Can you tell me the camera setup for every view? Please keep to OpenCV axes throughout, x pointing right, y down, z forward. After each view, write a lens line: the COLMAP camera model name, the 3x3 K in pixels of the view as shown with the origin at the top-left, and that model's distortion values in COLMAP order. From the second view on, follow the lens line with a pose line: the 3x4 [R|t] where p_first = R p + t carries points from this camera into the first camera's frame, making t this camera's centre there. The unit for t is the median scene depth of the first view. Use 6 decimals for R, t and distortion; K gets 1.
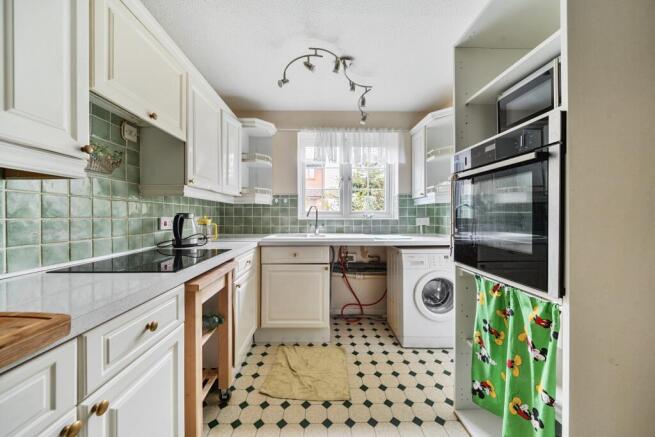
lens RADIAL K [[226.7, 0, 323.8], [0, 226.7, 215.6], [0, 0, 1]] dist [-0.003239, 0.000171]
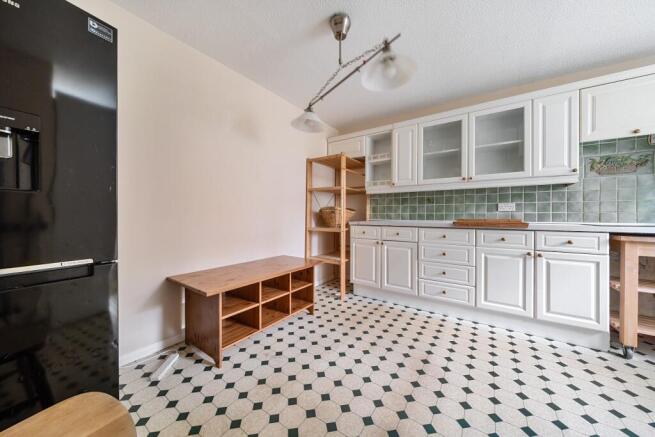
lens RADIAL K [[226.7, 0, 330.9], [0, 226.7, 215.1], [0, 0, 1]] dist [-0.003239, 0.000171]
pose [[-0.574289, -0.000297, -0.818652, 1.018775], [-0.000944, 1.000000, 0.000300, 0.077291], [0.818652, 0.000945, -0.574289, 0.113495]]
